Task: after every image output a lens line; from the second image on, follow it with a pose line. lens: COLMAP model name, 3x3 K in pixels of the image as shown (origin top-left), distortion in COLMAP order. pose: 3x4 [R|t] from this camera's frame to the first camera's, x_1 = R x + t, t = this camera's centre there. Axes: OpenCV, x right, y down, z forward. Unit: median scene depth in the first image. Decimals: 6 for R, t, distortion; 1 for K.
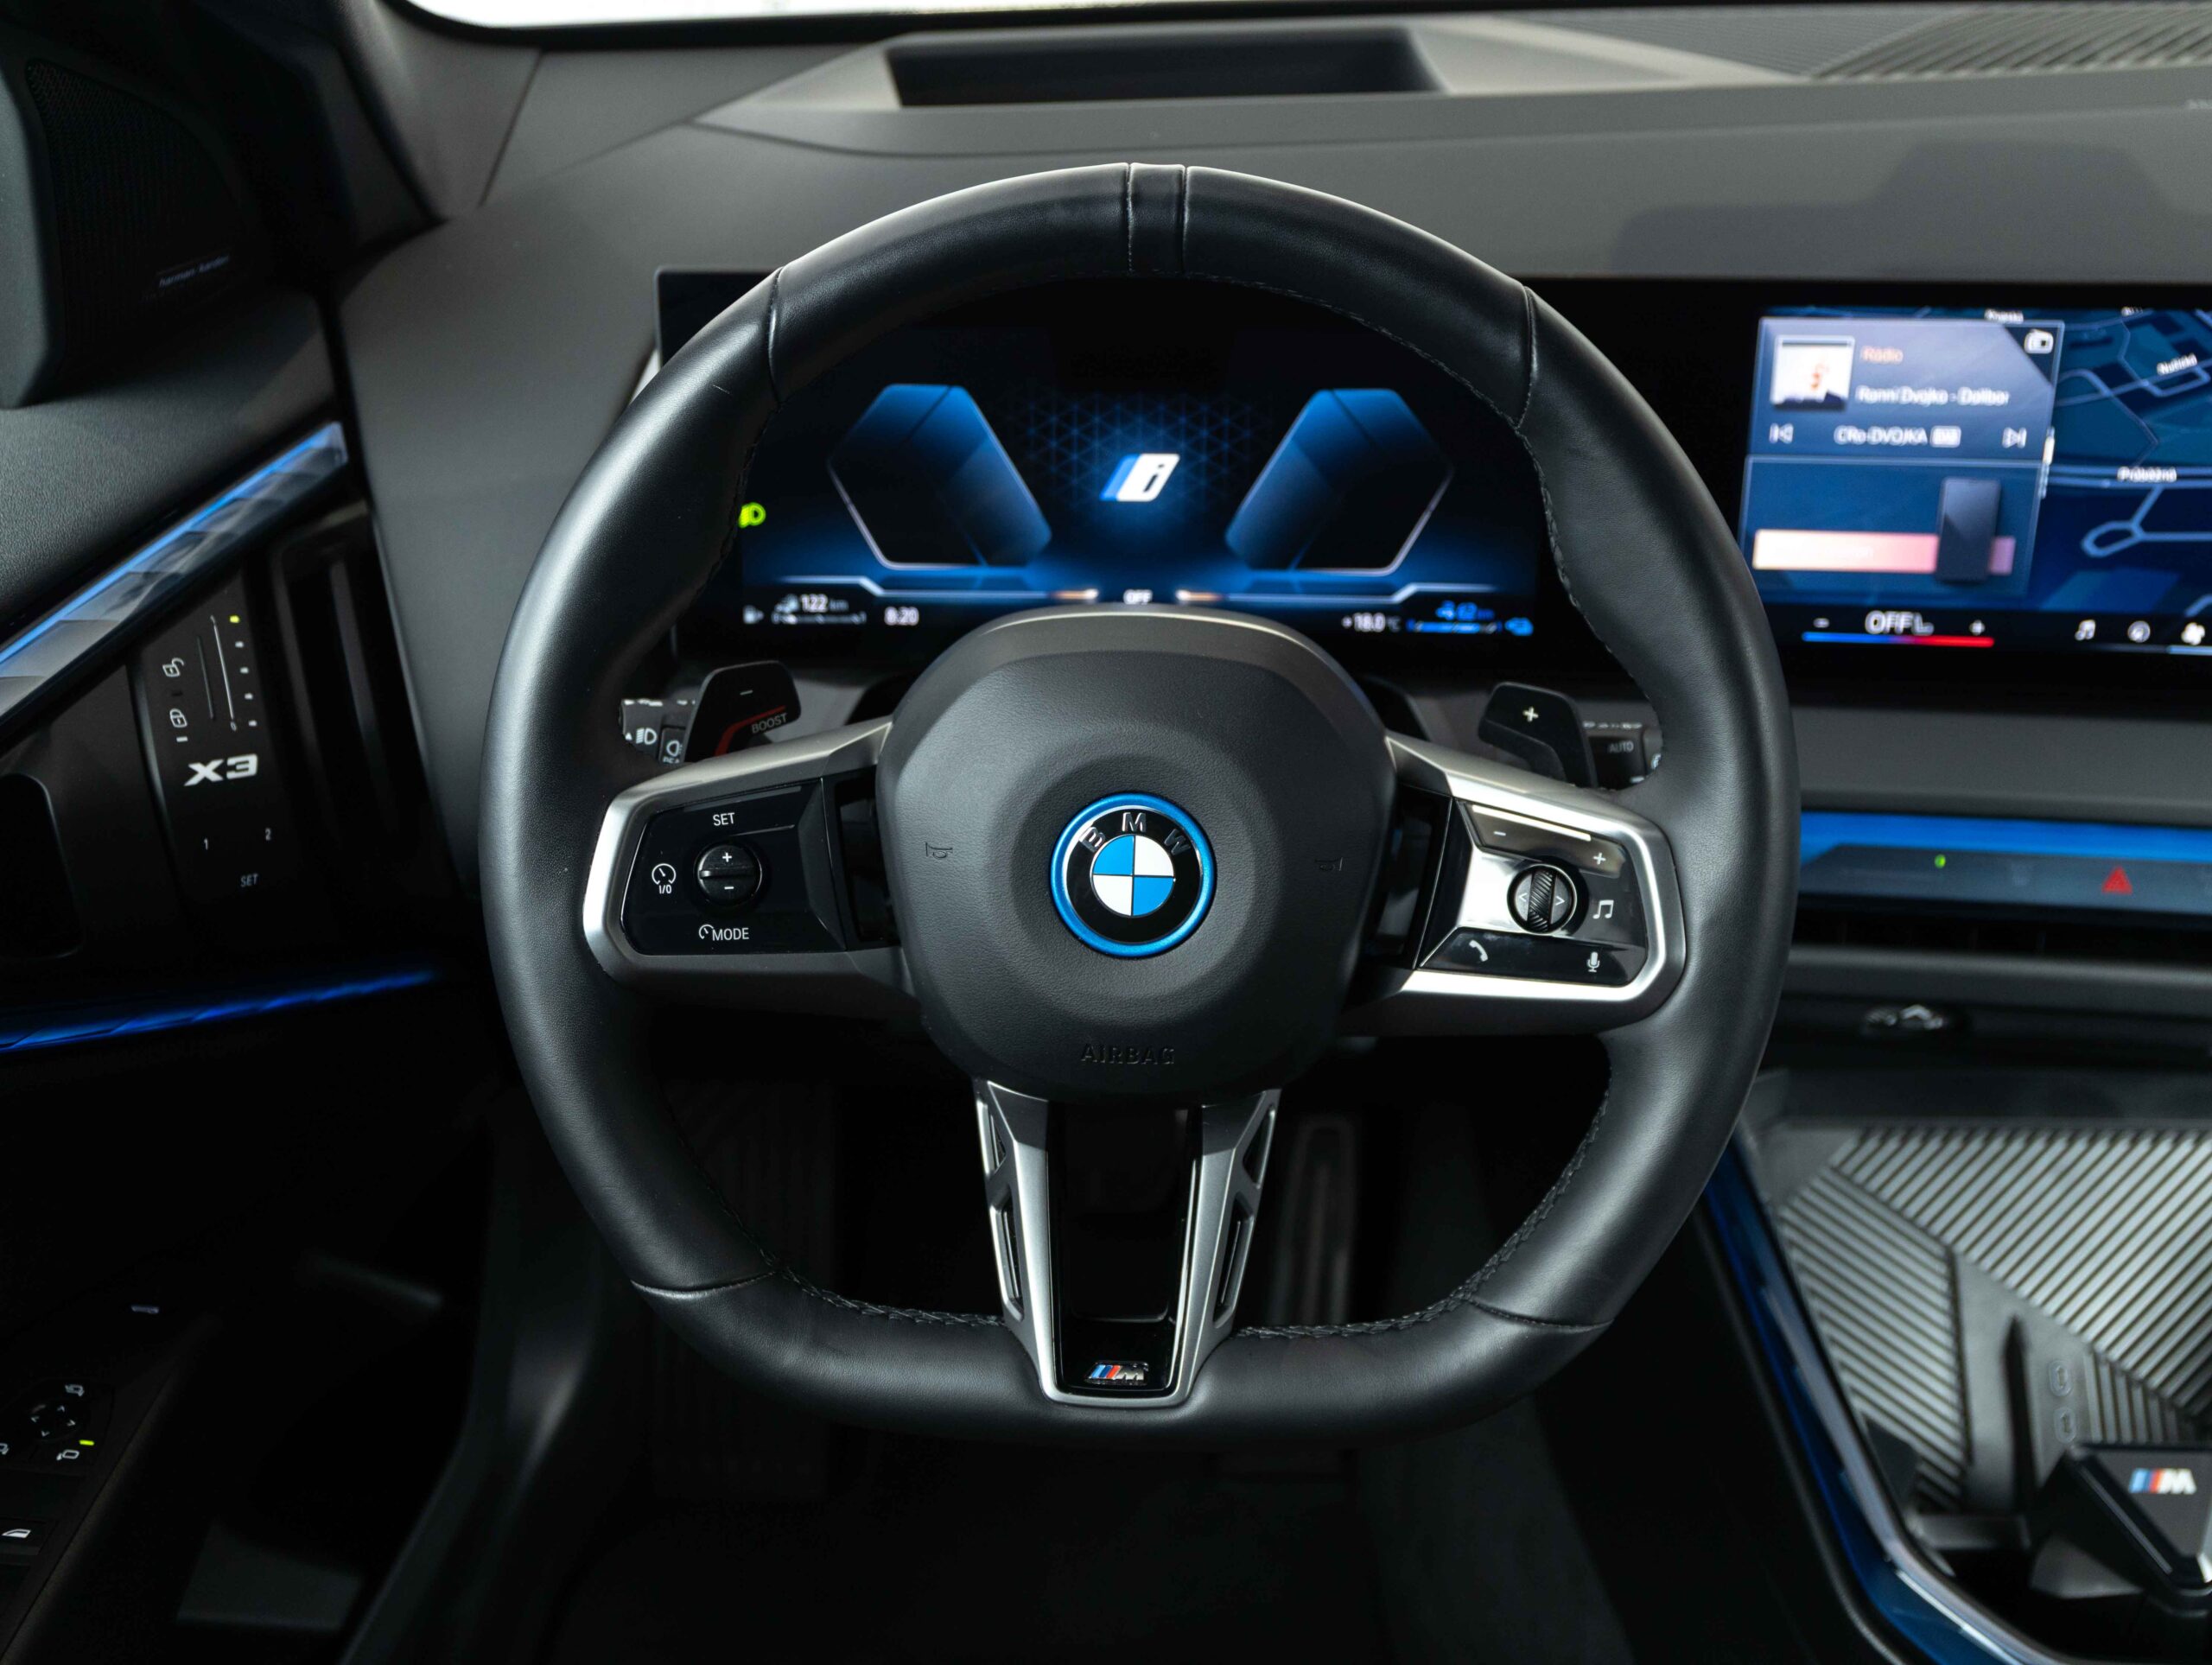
lens RADIAL K [[2199.3, 0, 1117.6], [0, 2199.3, 814.8], [0, 0, 1]] dist [0.030416, 0.000000]
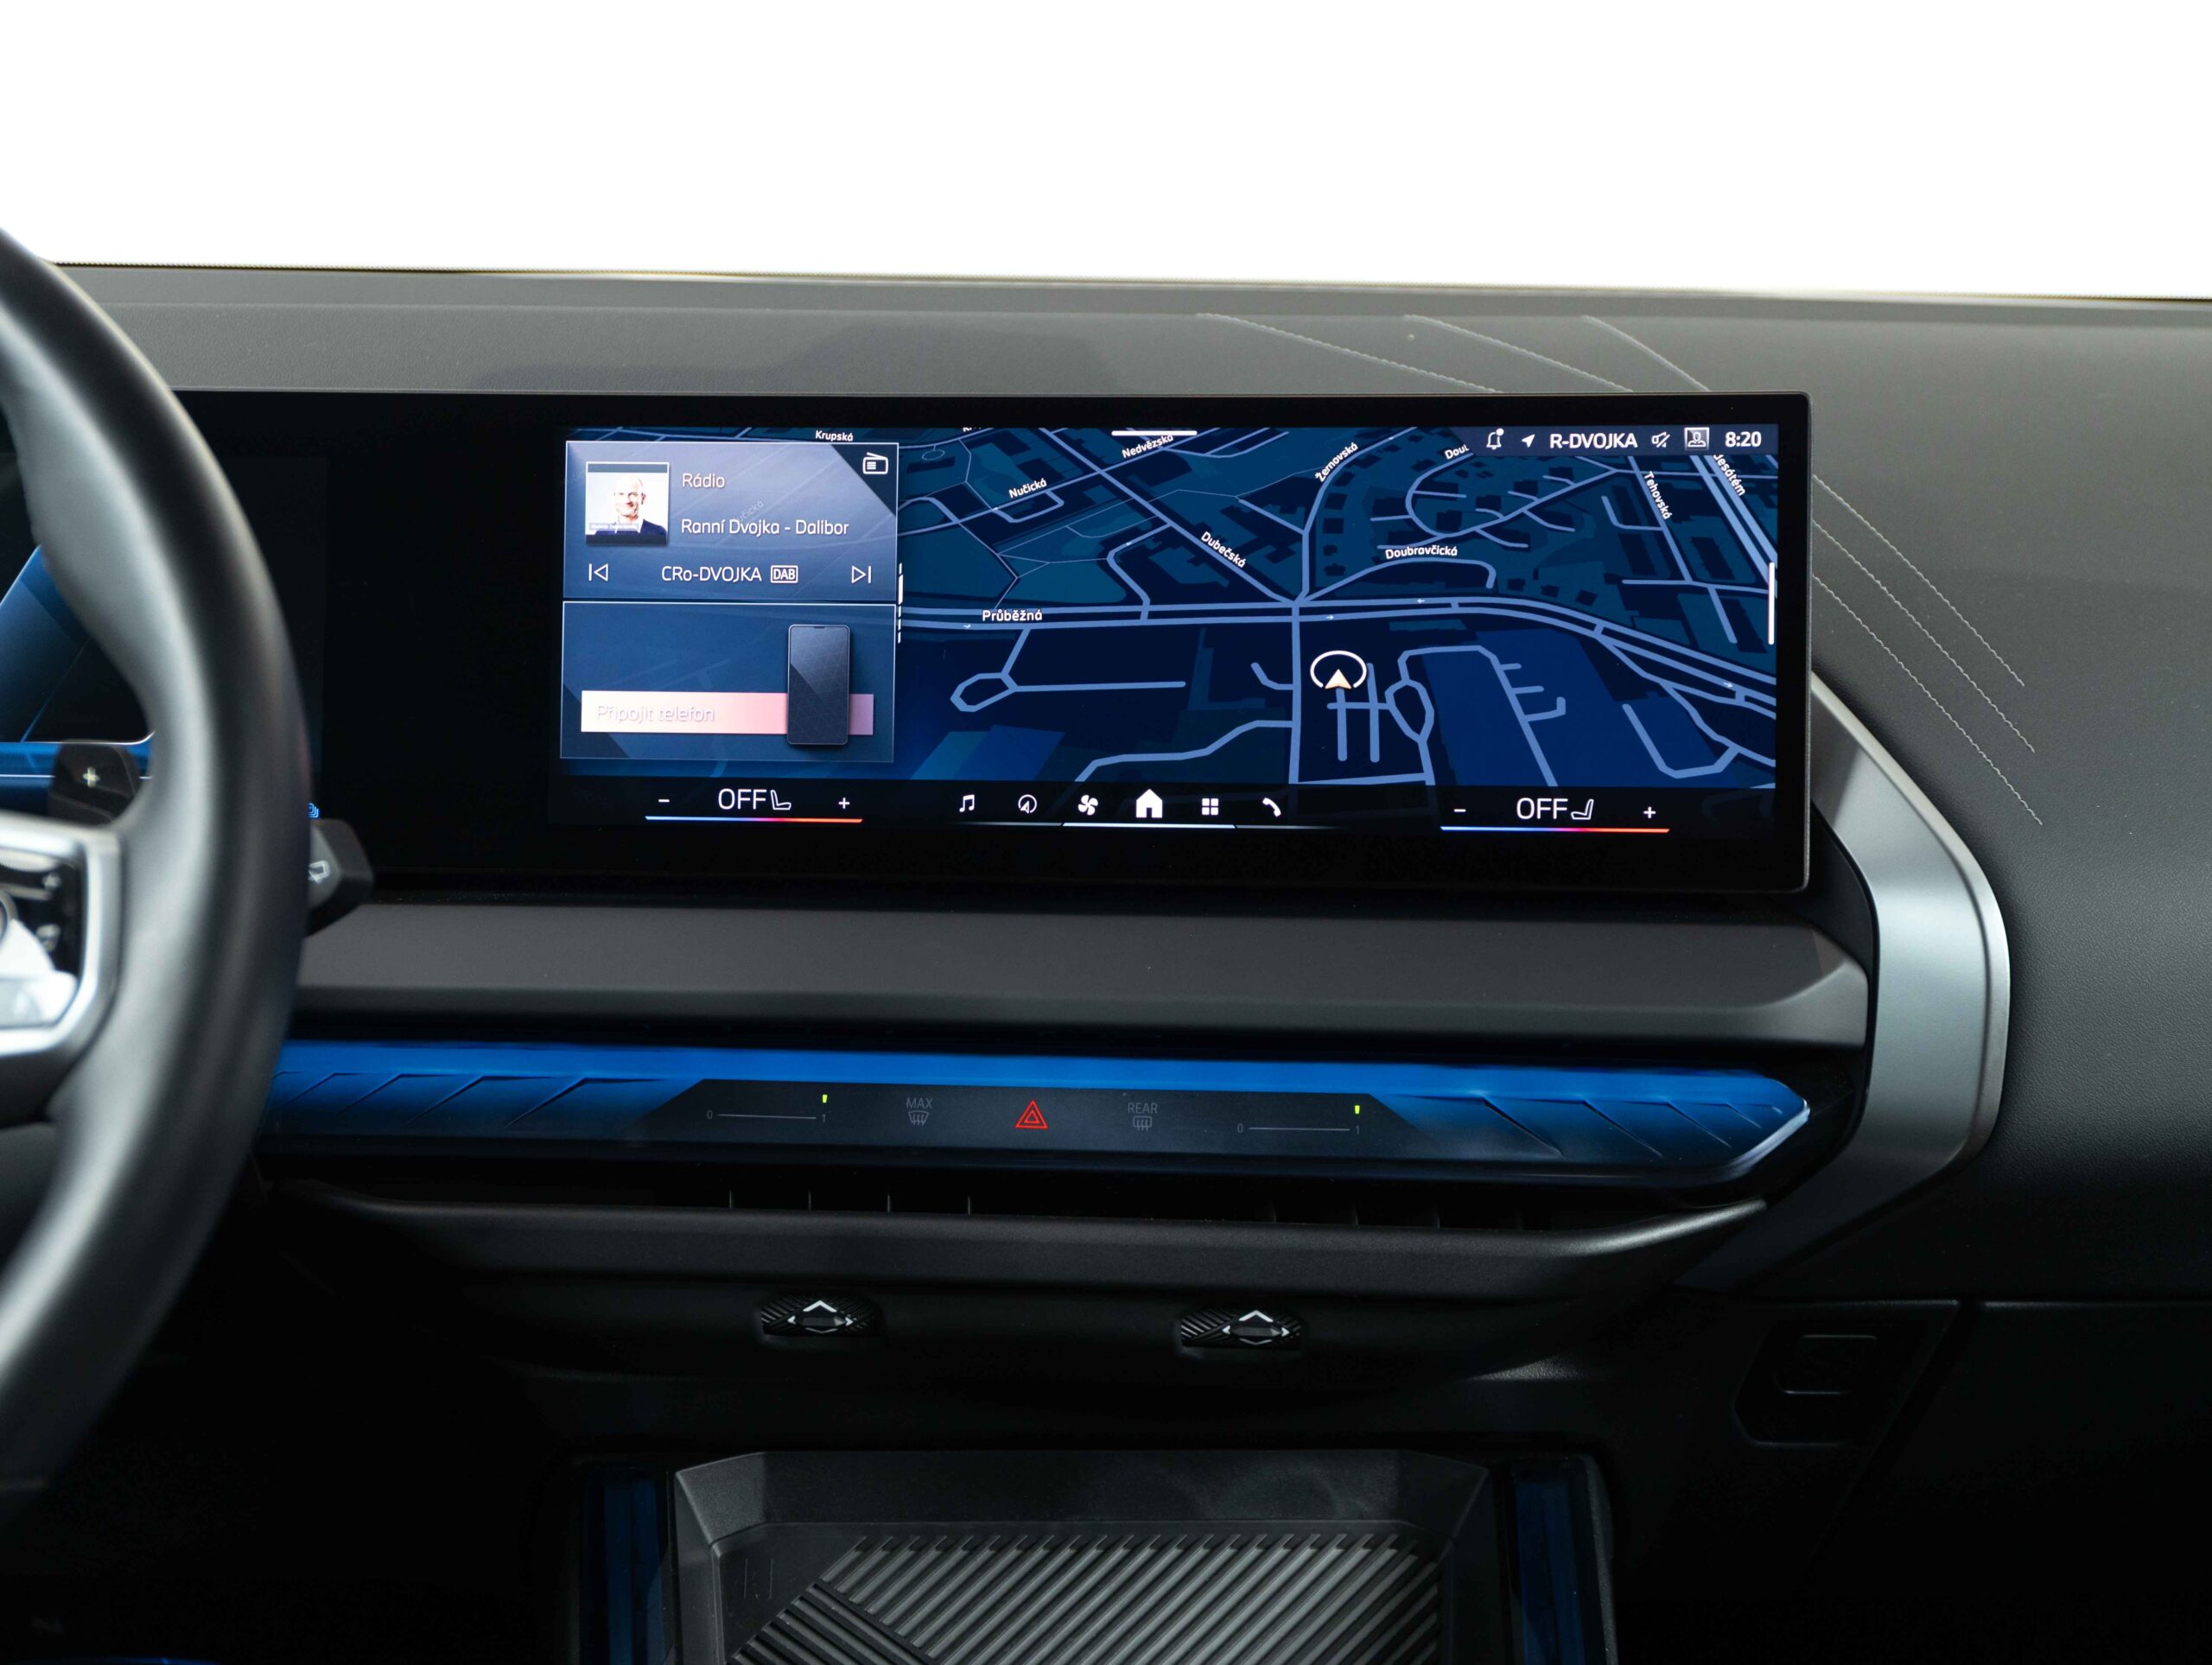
lens RADIAL K [[2727.8, 0, 1110.0], [0, 2727.8, 845.1], [0, 0, 1]] dist [-0.004496, 0.000000]
pose [[0.997781, 0.008363, 0.066056, 0.436365], [0.013091, 0.948079, -0.317765, 0.264617], [-0.065284, 0.317925, 0.945866, 0.035499]]
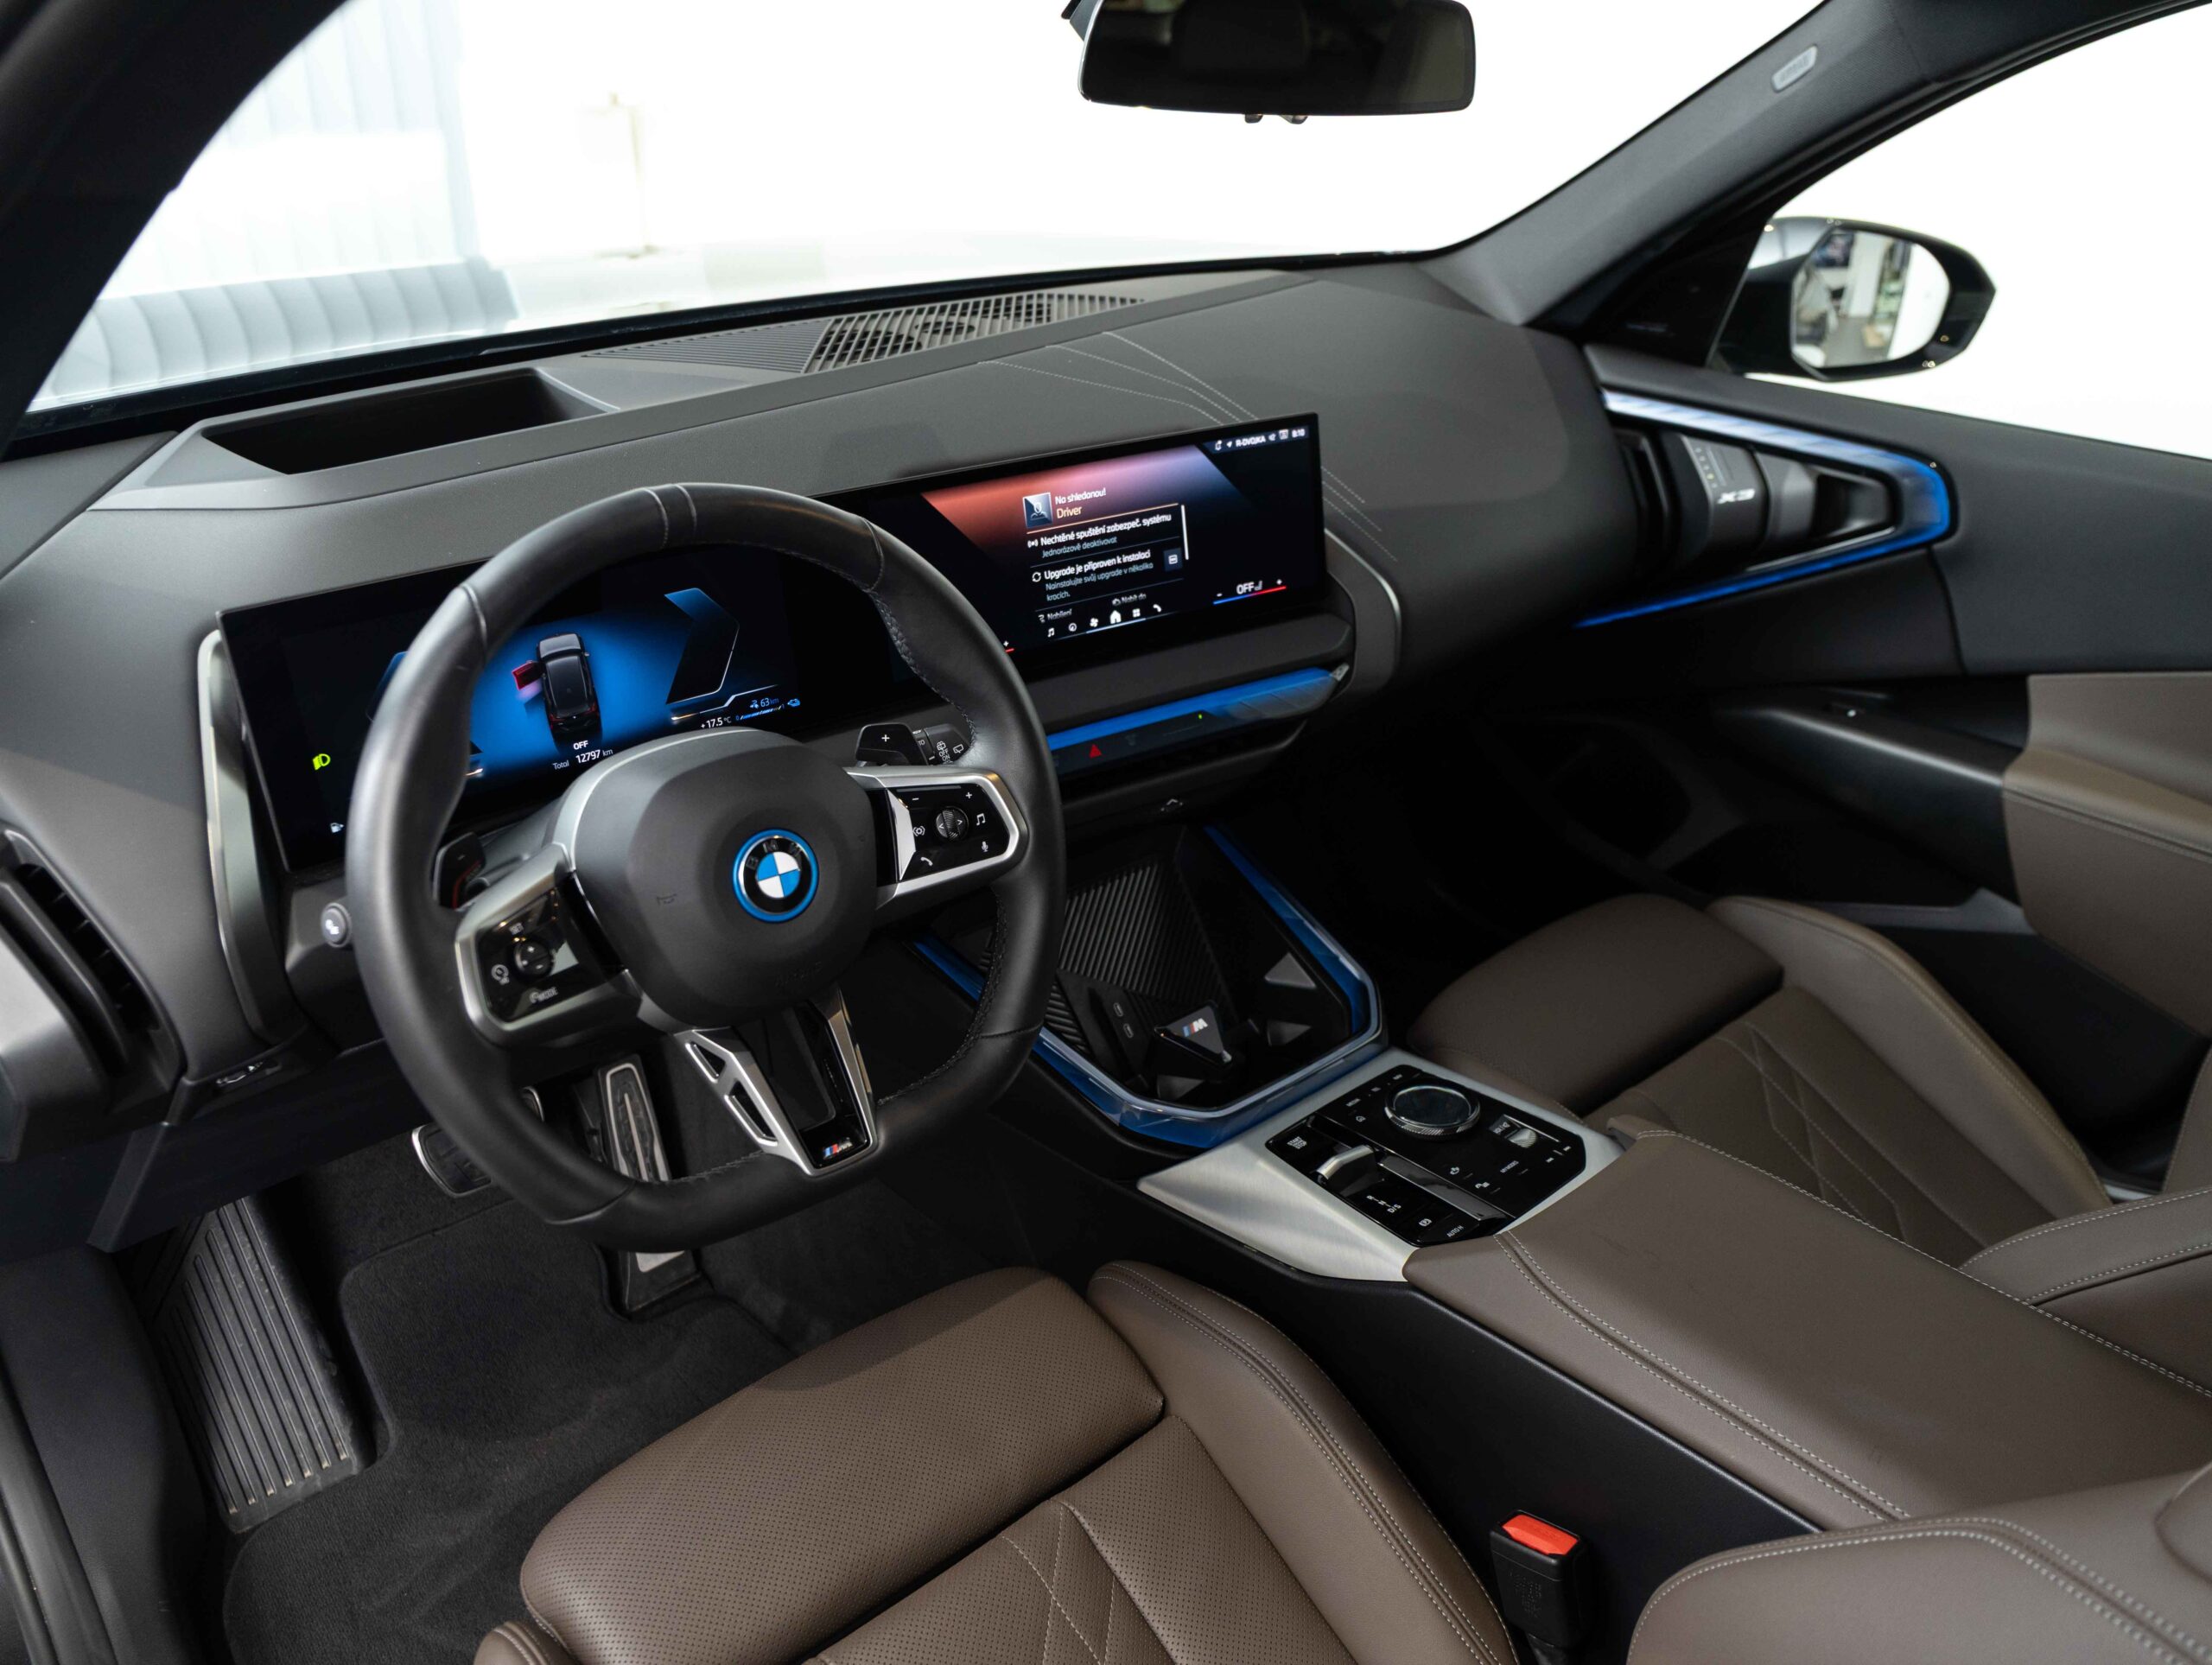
lens RADIAL K [[1606.7, 0, 1098.6], [0, 1606.7, 839.6], [0, 0, 1]] dist [-0.004237, -0.014283]
pose [[0.750379, -0.299298, 0.589366, -0.441246], [0.296807, 0.949240, 0.104159, -0.046170], [-0.590624, 0.096769, 0.801124, -0.157018]]
